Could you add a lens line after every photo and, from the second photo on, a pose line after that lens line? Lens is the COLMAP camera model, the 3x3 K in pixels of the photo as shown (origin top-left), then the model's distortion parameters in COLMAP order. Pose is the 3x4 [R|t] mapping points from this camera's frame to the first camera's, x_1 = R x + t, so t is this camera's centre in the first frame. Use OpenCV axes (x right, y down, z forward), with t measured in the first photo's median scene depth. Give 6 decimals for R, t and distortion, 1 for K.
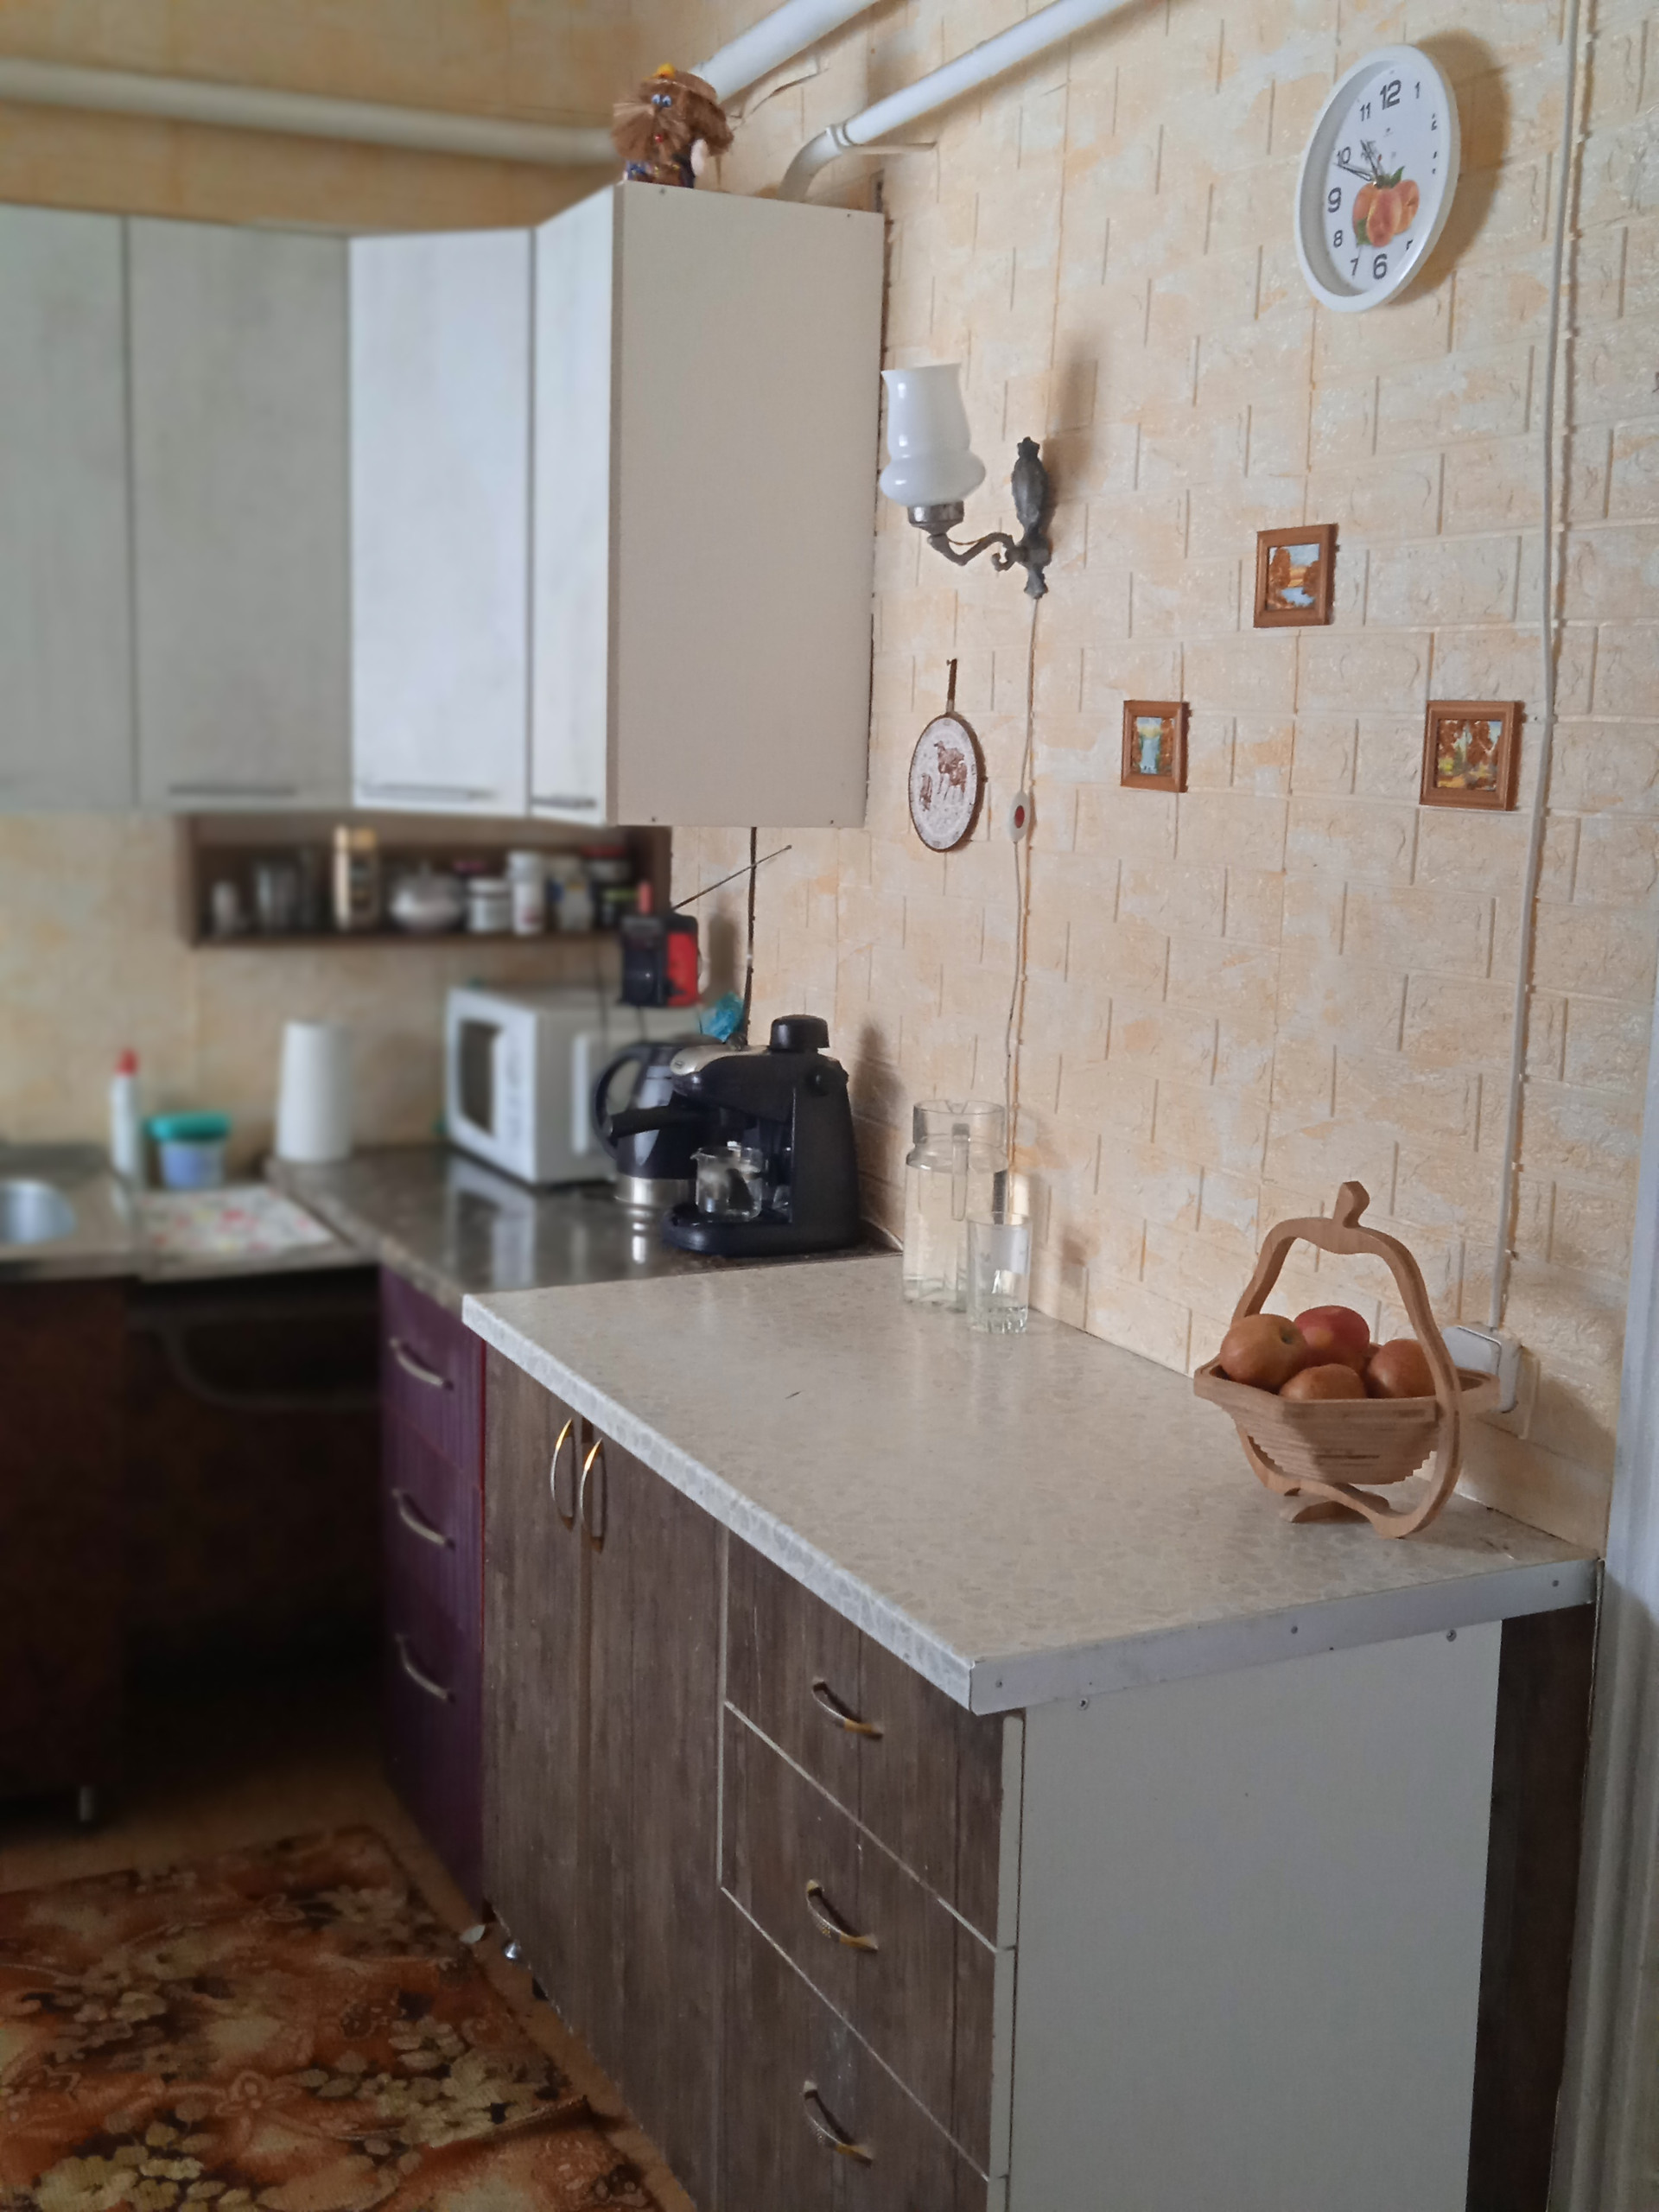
lens RADIAL K [[2328.1, 0, 824.6], [0, 2328.1, 1098.8], [0, 0, 1]] dist [0.062911, -0.096600]
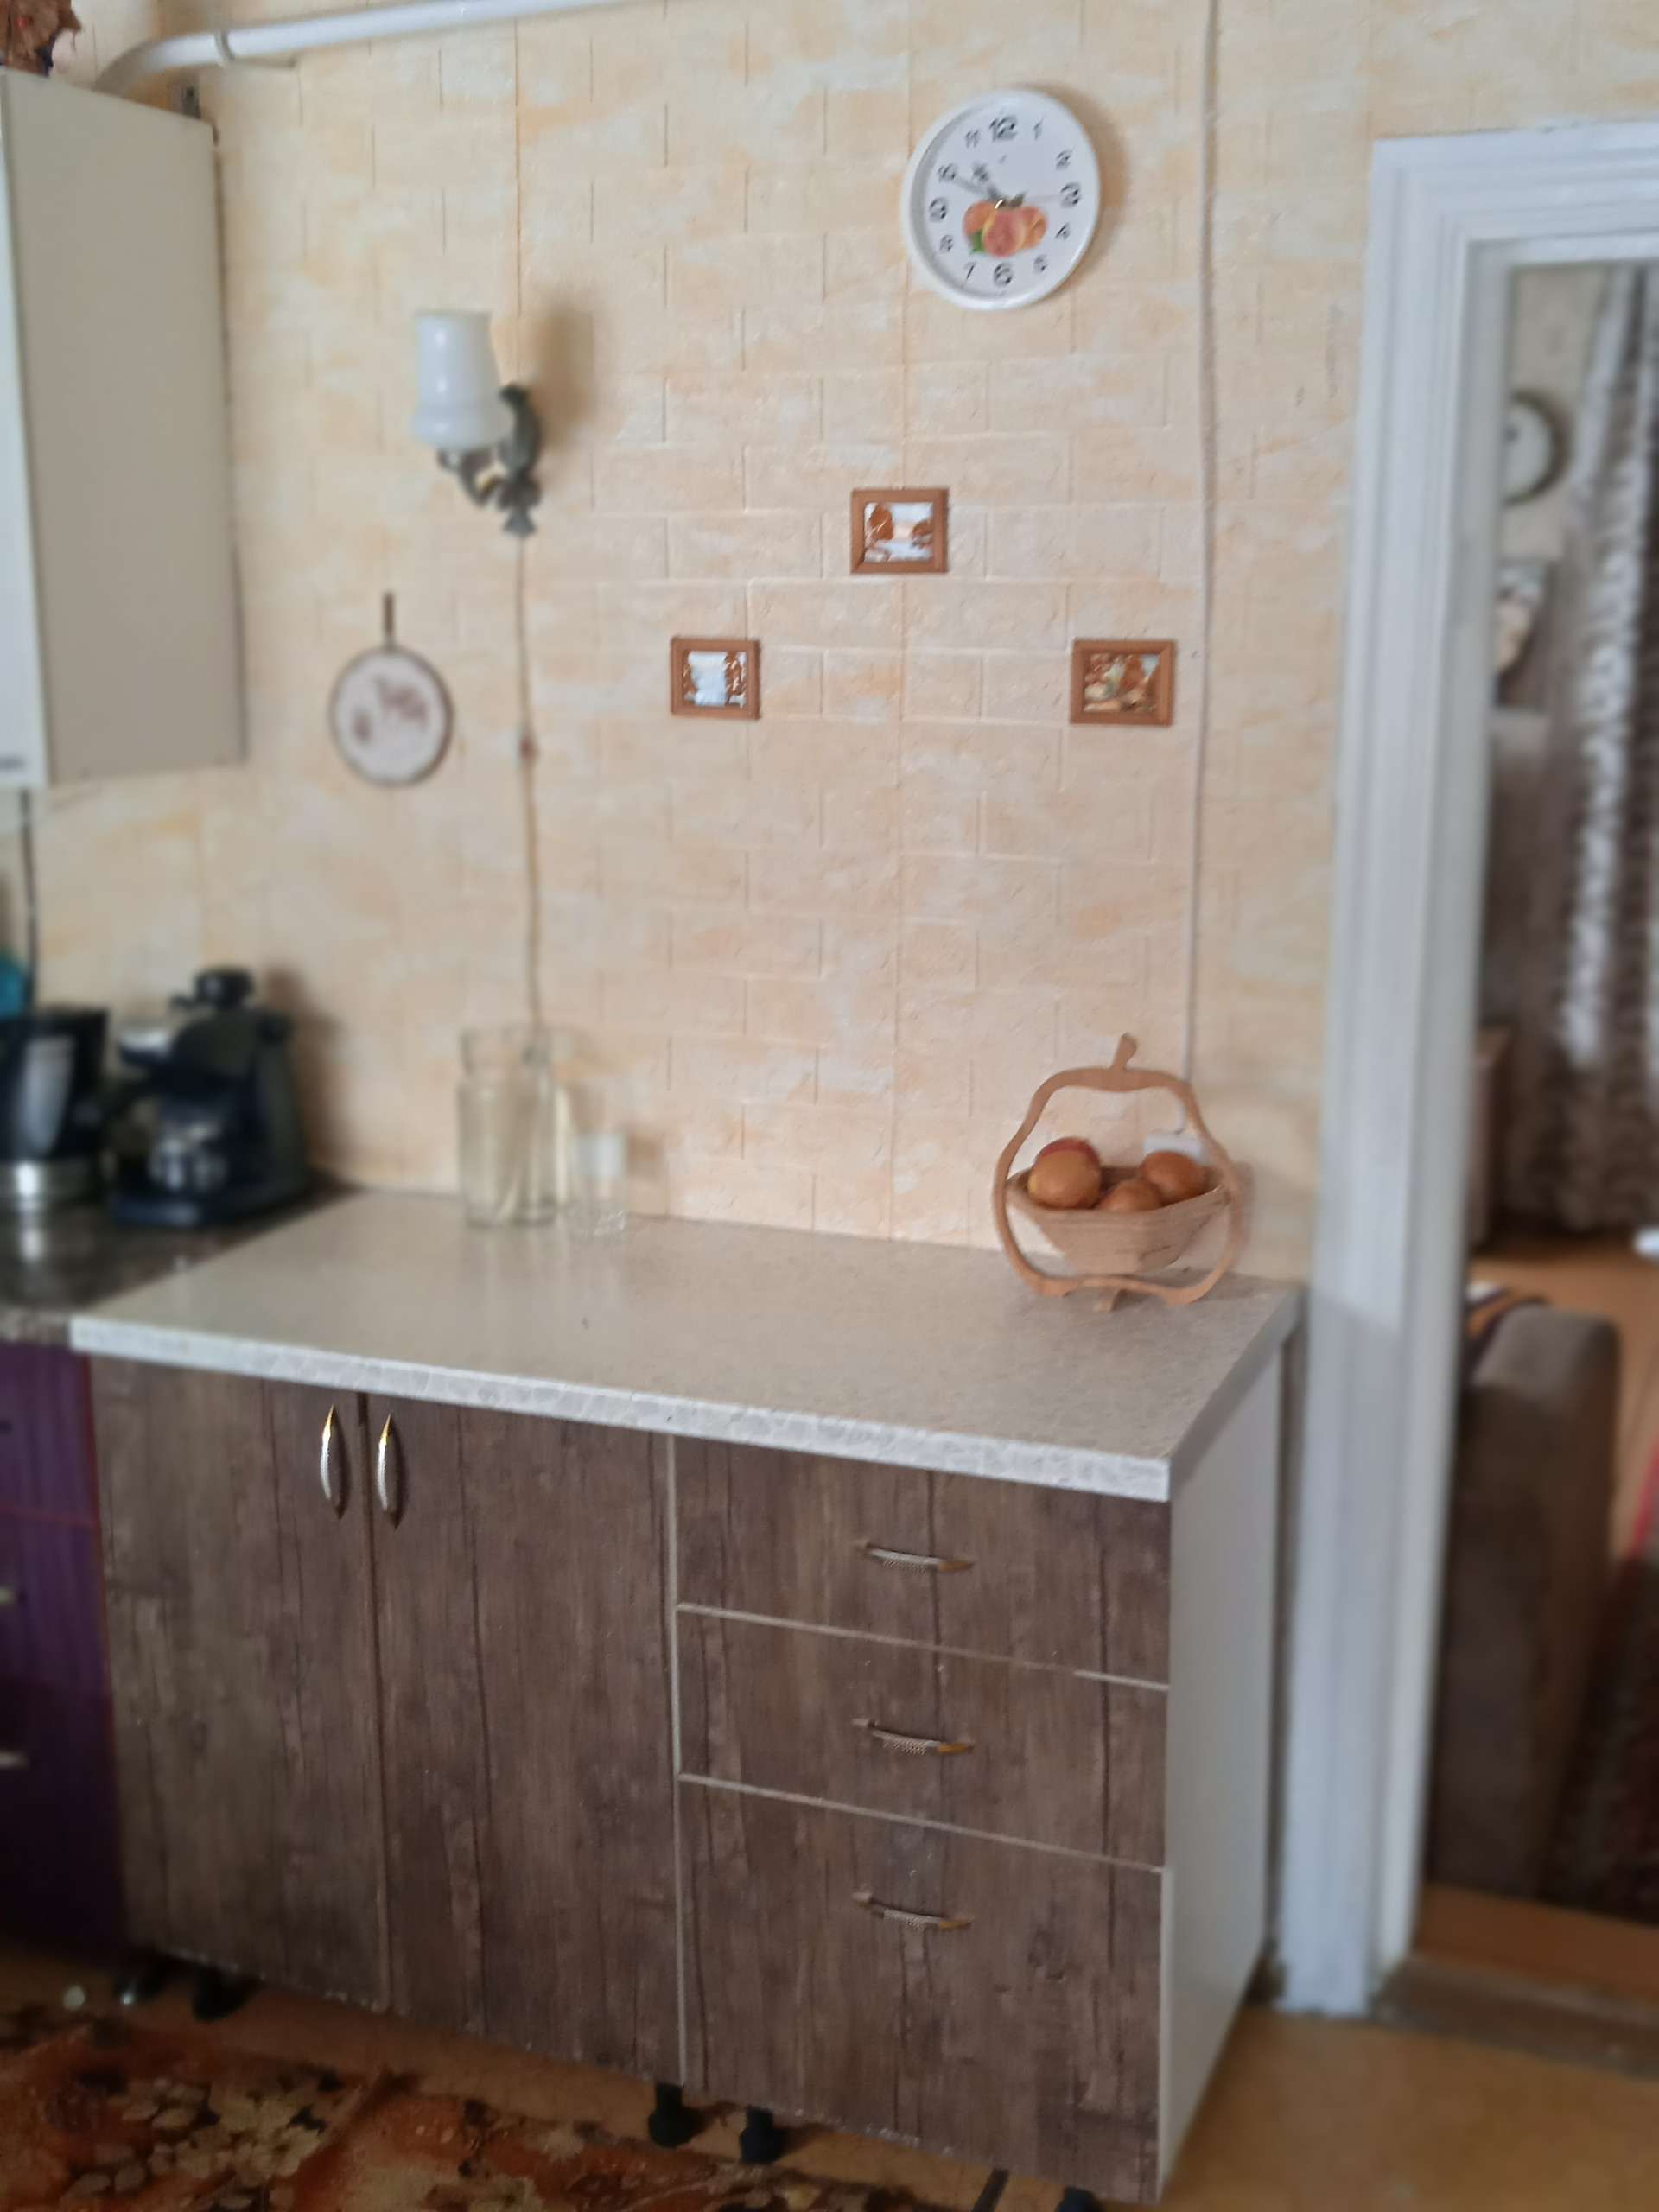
lens RADIAL K [[2328.1, 0, 824.6], [0, 2328.1, 1098.8], [0, 0, 1]] dist [0.062911, -0.096600]
pose [[0.748559, -0.169872, 0.640939, -0.623570], [0.126934, 0.985461, 0.112935, -0.081489], [-0.650805, -0.003182, 0.759239, 0.141473]]
